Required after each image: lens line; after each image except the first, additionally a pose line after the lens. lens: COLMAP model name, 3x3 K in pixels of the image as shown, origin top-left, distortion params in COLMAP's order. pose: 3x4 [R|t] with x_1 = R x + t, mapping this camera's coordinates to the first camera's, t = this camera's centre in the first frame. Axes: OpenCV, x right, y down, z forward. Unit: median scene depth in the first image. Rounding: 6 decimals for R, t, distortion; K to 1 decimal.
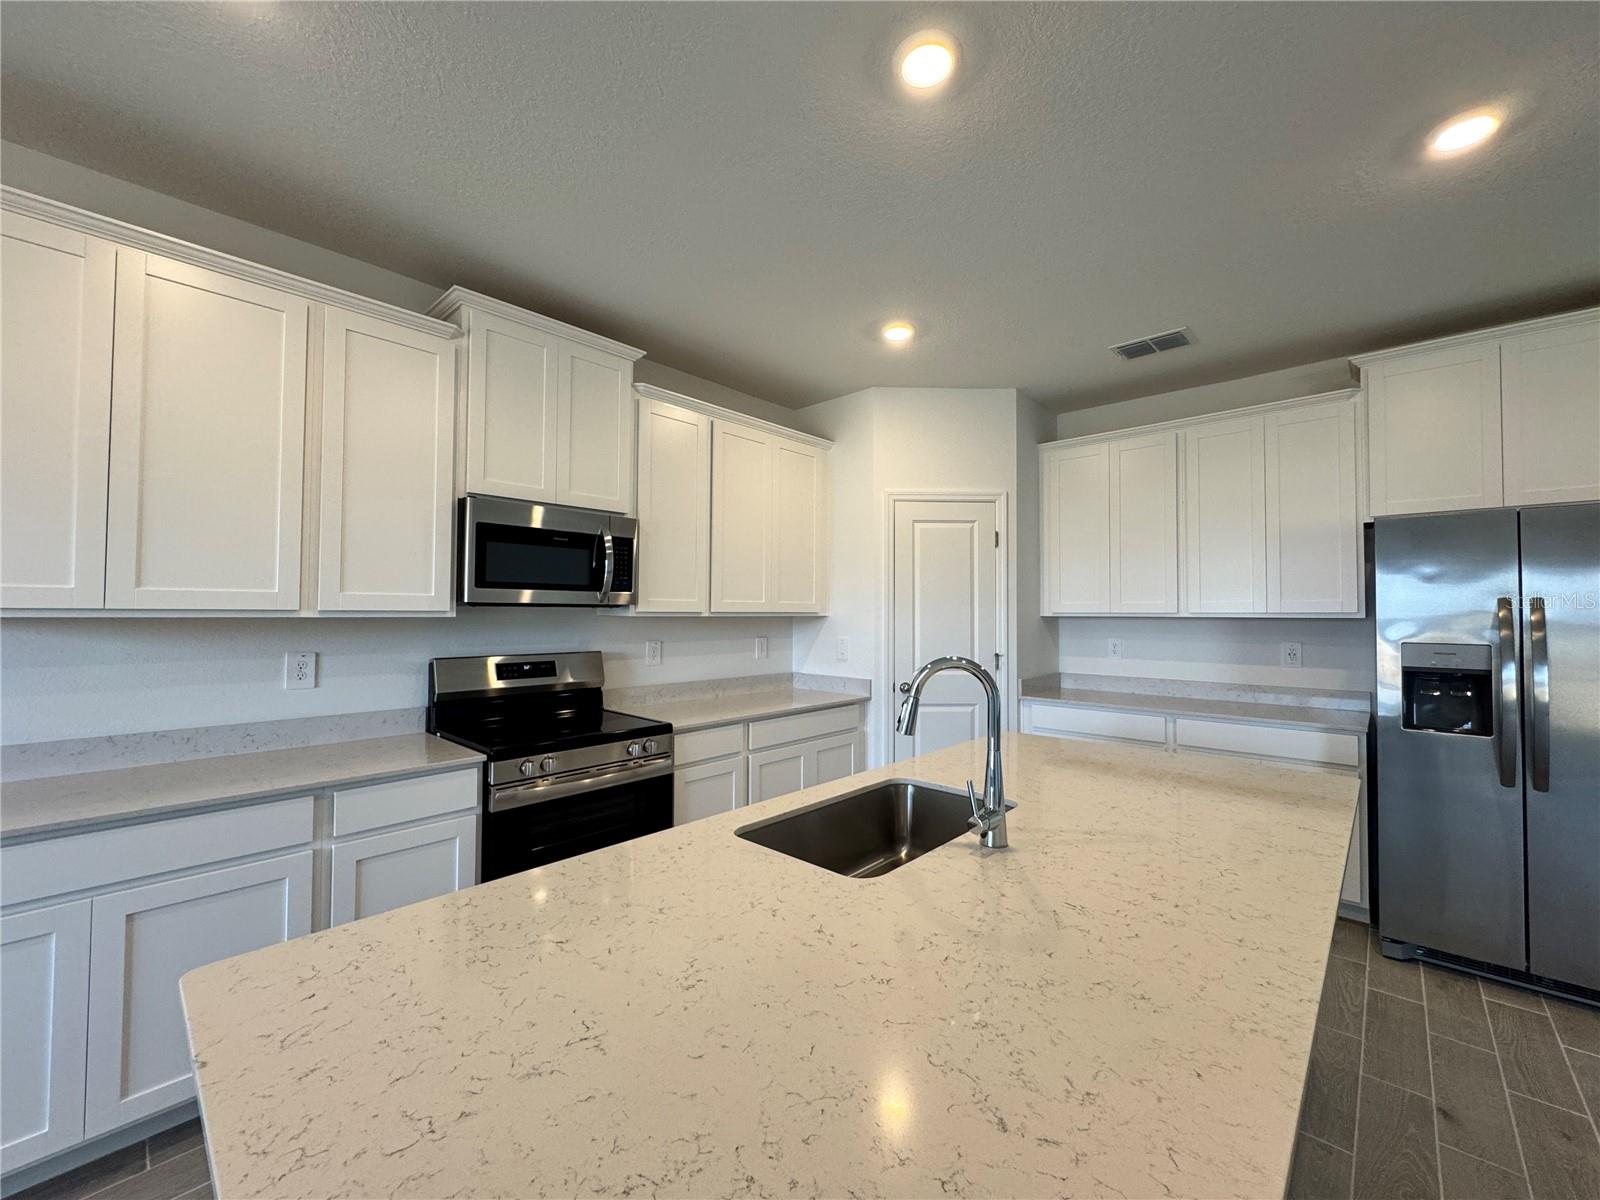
lens RADIAL K [[643.7, 0, 785.9], [0, 643.7, 599.7], [0, 0, 1]] dist [-0.000724, -0.000128]
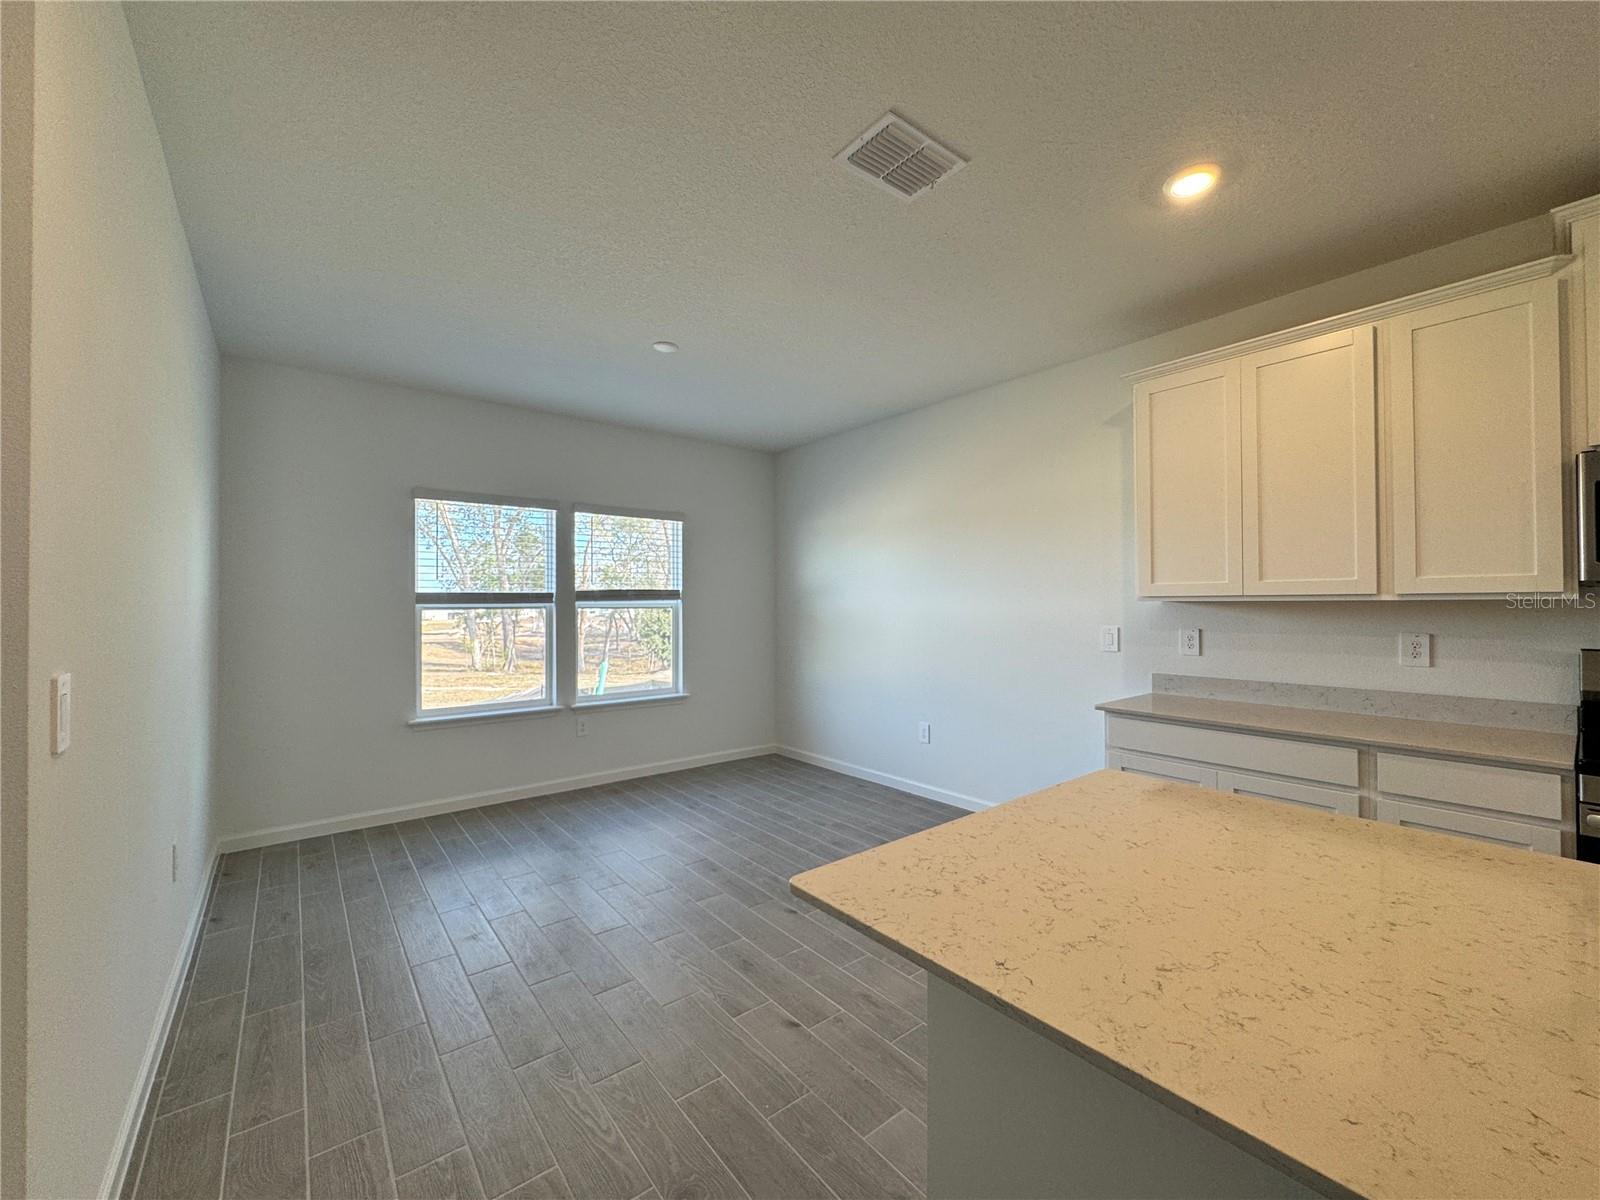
lens RADIAL K [[652.2, 0, 800.0], [0, 652.2, 600.0], [0, 0, 1]] dist [-0.001558, -0.000310]
pose [[-0.152284, -0.011889, -0.988265, 0.480084], [0.024228, 0.999582, -0.015759, 0.017203], [0.988040, -0.026344, -0.151932, 0.131912]]
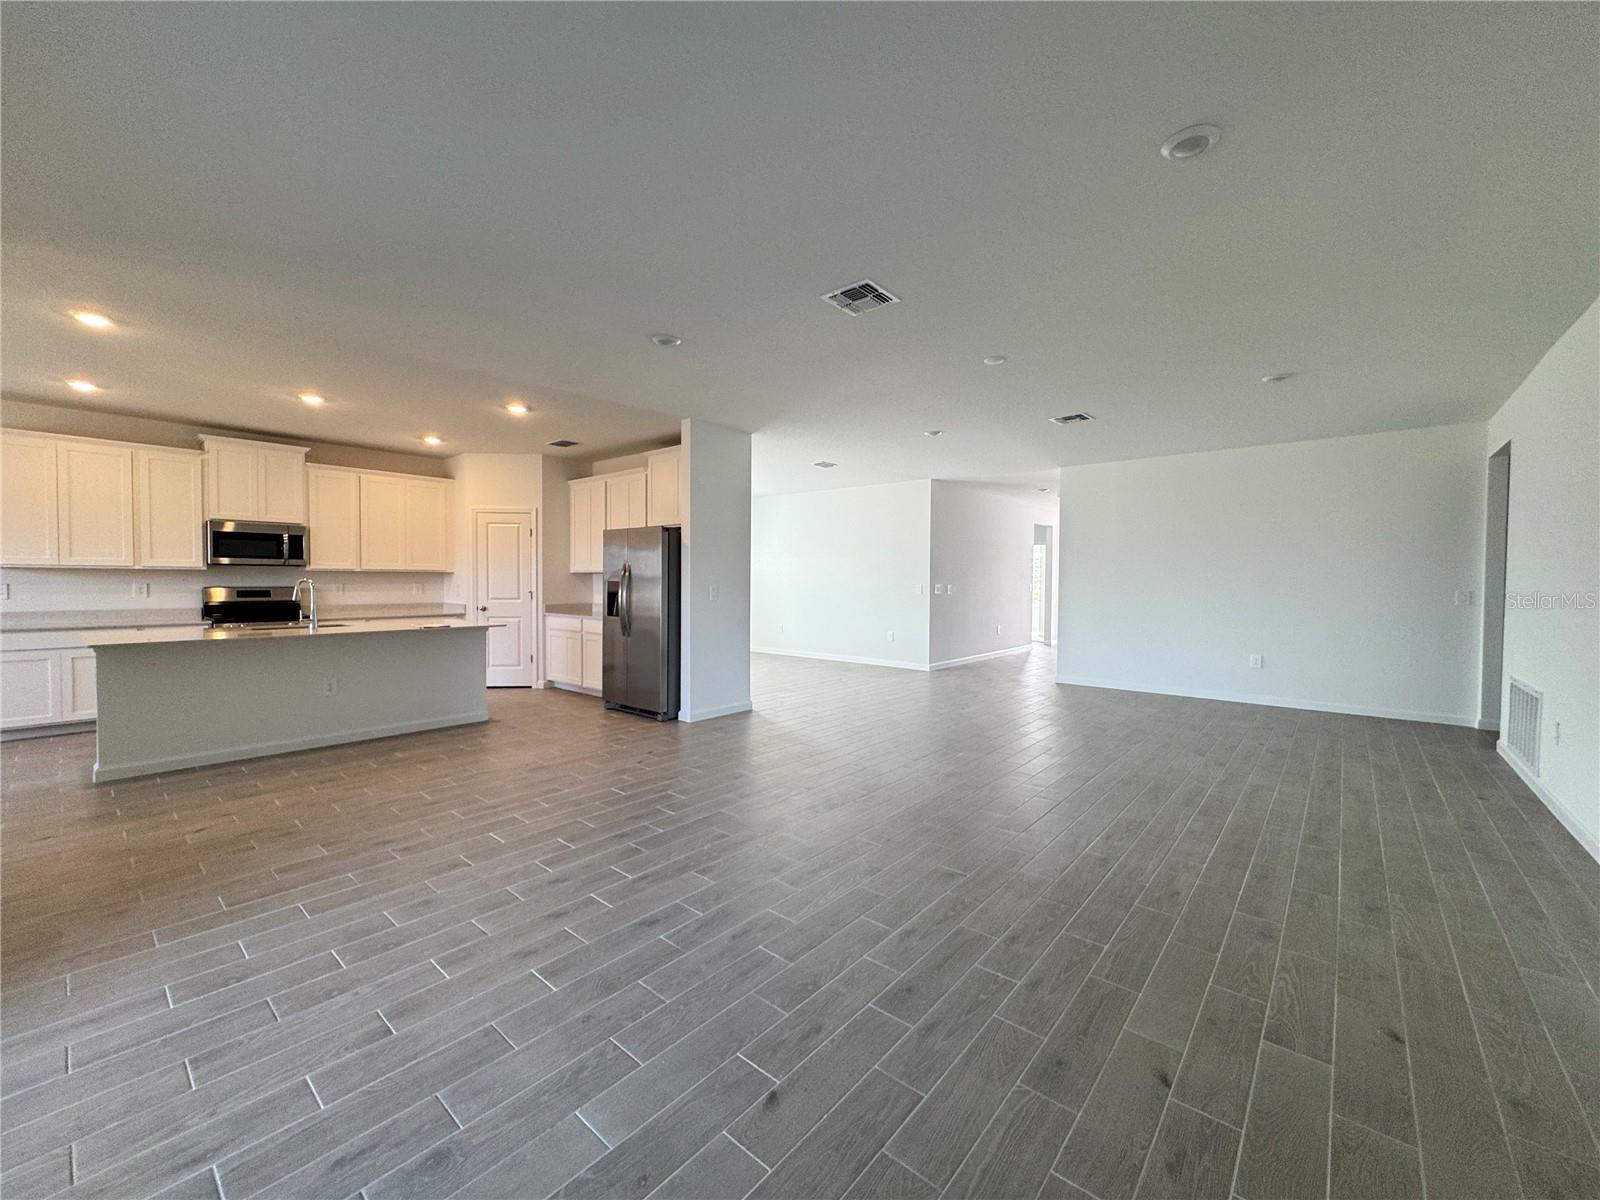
lens RADIAL K [[643.7, 0, 785.9], [0, 643.7, 599.7], [0, 0, 1]] dist [-0.000724, -0.000128]
pose [[0.999320, 0.001848, 0.036813, 1.622990], [-0.003871, 0.998481, 0.054958, -0.002026], [-0.036656, -0.055063, 0.997810, -1.555955]]
